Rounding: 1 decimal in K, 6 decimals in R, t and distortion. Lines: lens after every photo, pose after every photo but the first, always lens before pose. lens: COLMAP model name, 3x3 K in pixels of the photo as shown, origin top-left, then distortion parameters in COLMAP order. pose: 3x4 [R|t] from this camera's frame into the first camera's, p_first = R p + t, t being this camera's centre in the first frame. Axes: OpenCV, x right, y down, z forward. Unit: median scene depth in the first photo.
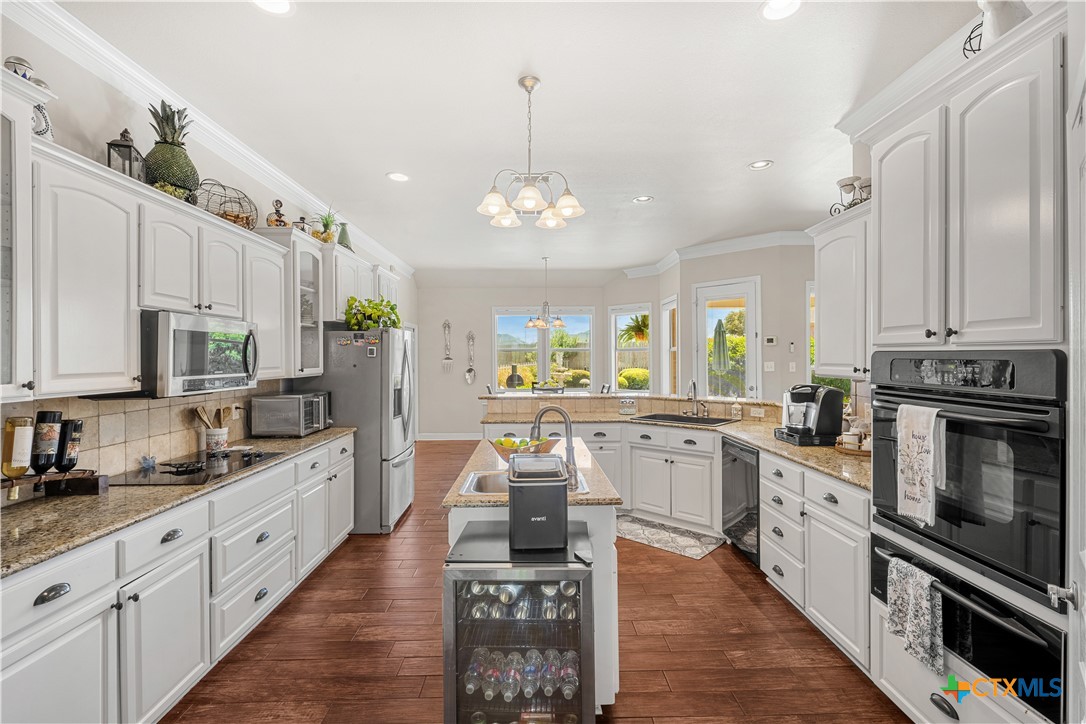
lens RADIAL K [[489.5, 0, 544.9], [0, 489.5, 357.1], [0, 0, 1]] dist [-0.001255, -0.000545]
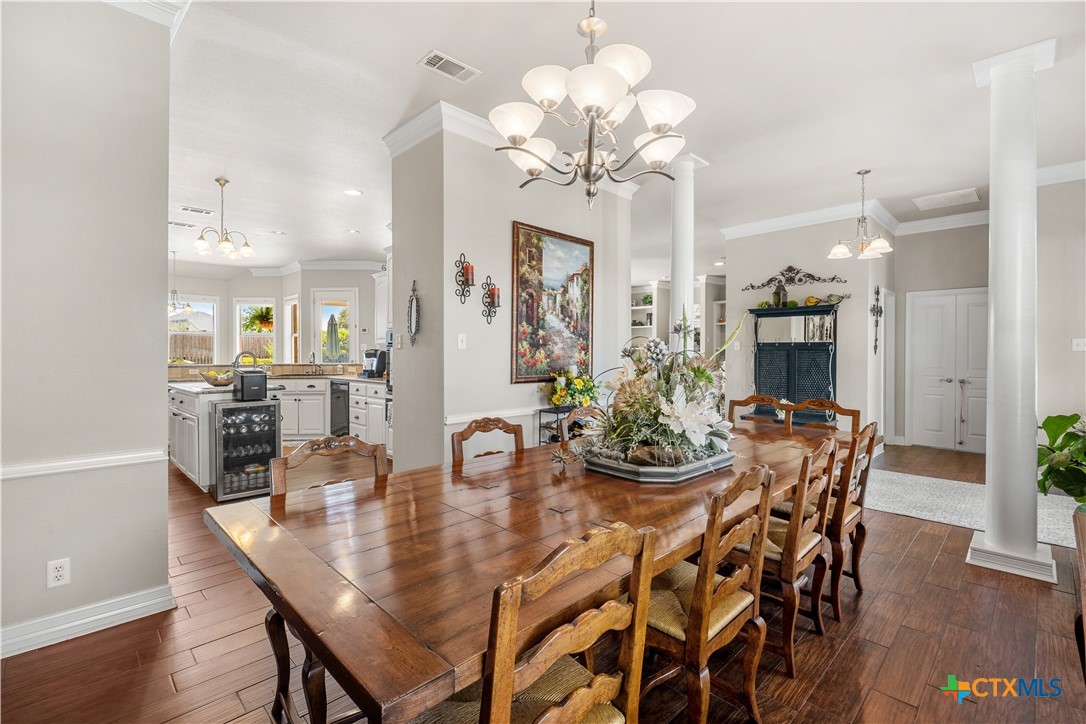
lens RADIAL K [[489.5, 0, 544.9], [0, 489.5, 357.1], [0, 0, 1]] dist [-0.001255, -0.000545]
pose [[0.732404, -0.000971, 0.680869, -0.262308], [-0.005334, 0.999960, 0.007165, 0.055352], [-0.680849, -0.008879, 0.732370, -0.785052]]
